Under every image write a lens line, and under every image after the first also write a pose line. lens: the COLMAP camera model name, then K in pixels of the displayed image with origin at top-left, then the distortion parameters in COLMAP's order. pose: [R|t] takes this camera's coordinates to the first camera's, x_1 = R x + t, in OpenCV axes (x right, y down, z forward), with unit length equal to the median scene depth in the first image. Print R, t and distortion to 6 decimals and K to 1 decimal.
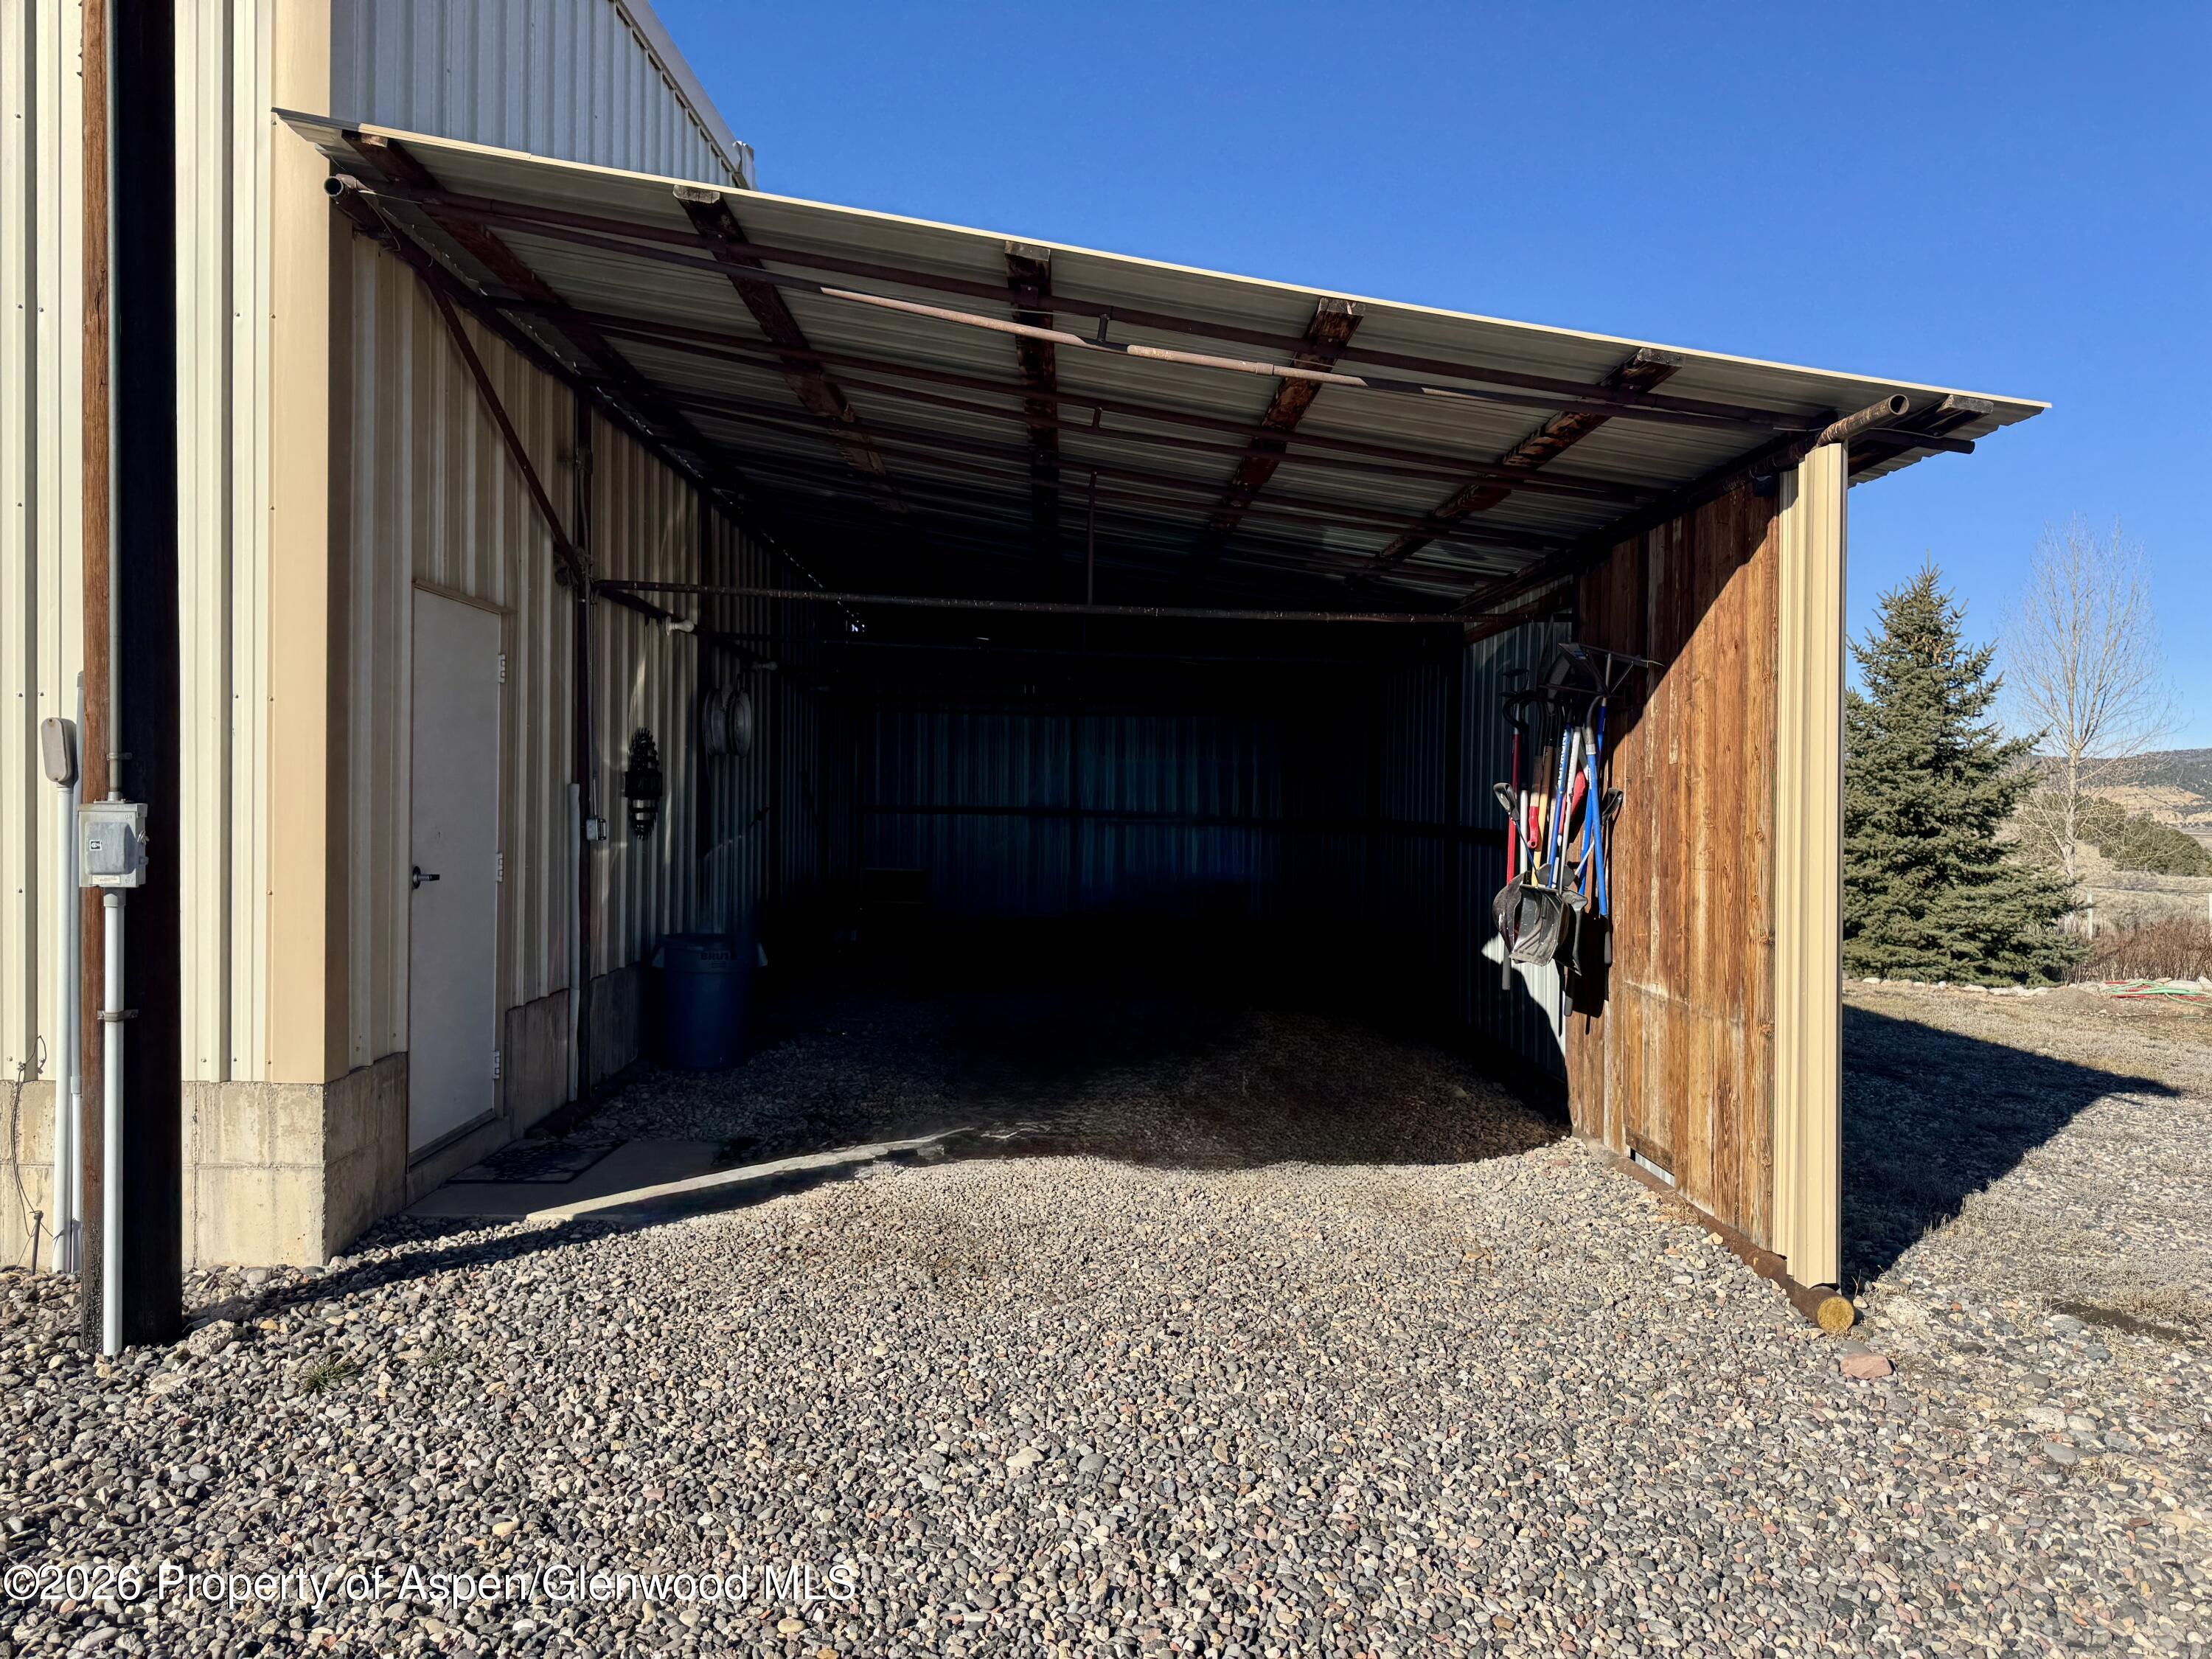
lens RADIAL K [[1551.7, 0, 1111.4], [0, 1551.7, 840.3], [0, 0, 1]] dist [0.216092, -0.429270]
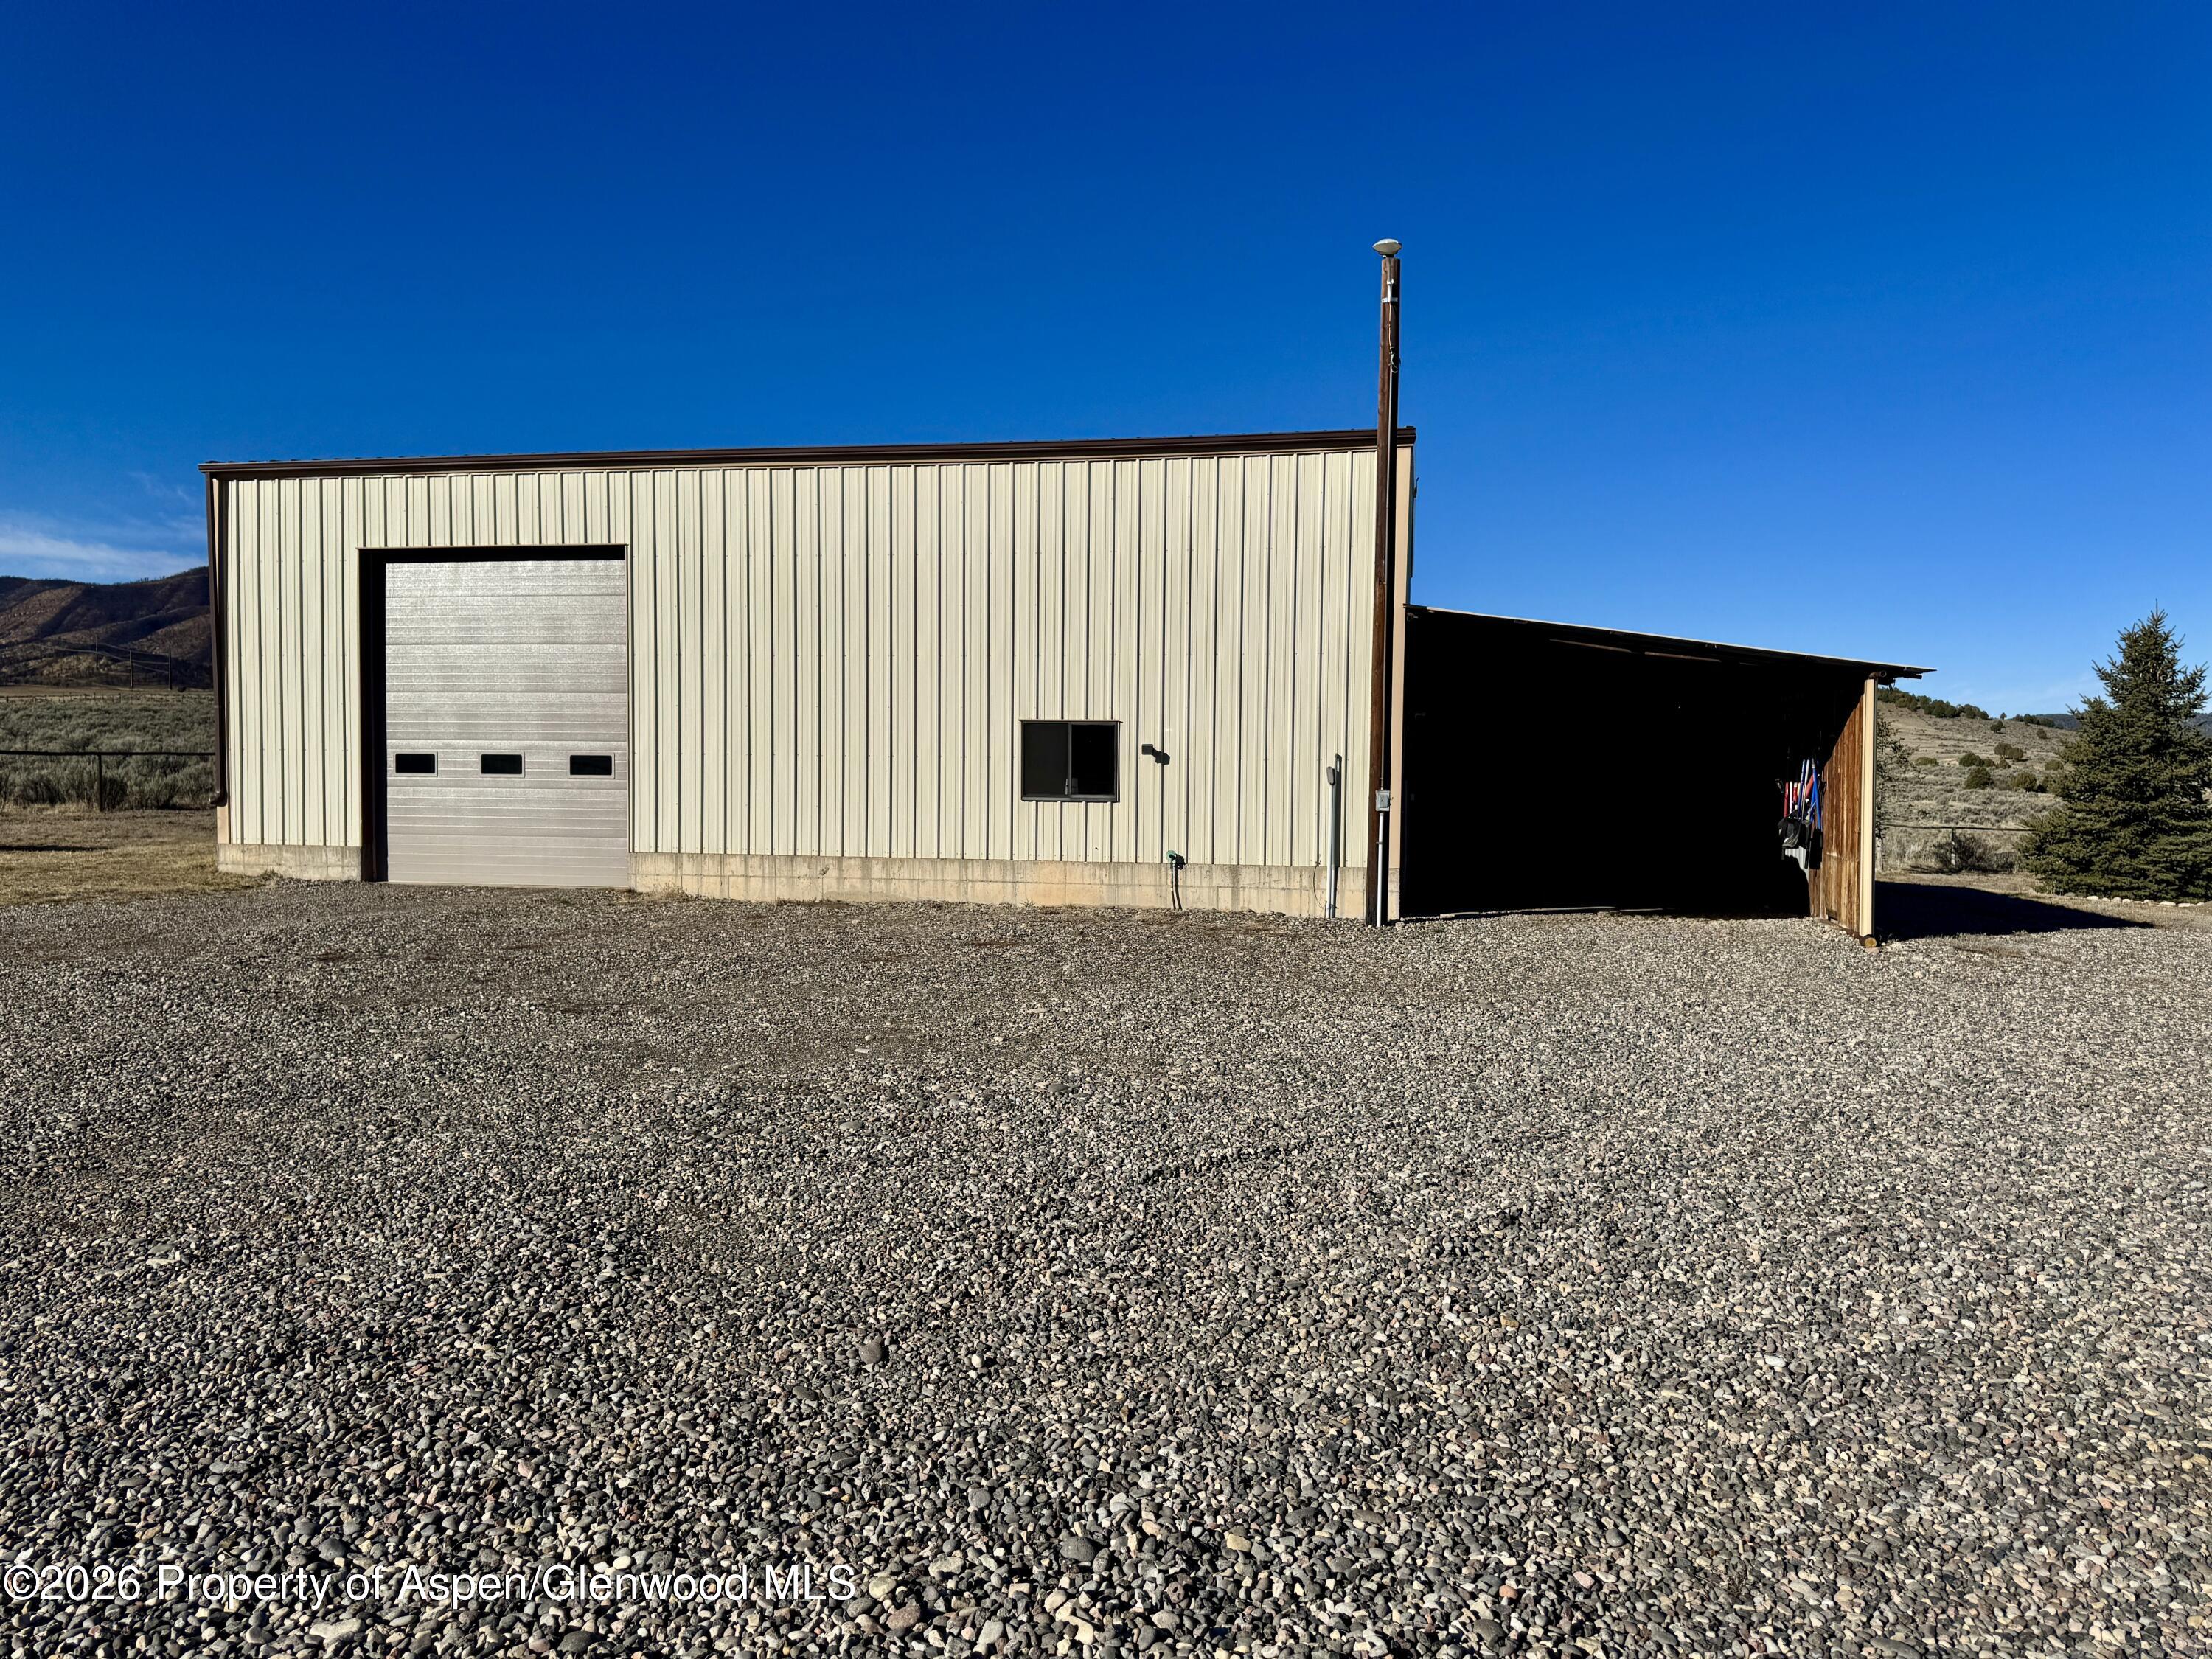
lens RADIAL K [[1564.8, 0, 1116.3], [0, 1564.8, 828.4], [0, 0, 1]] dist [0.045722, -0.054099]
pose [[0.975654, 0.002454, -0.219302, -0.089668], [0.000191, 0.999928, 0.012039, 0.004819], [0.219316, -0.011788, 0.975583, -0.636831]]
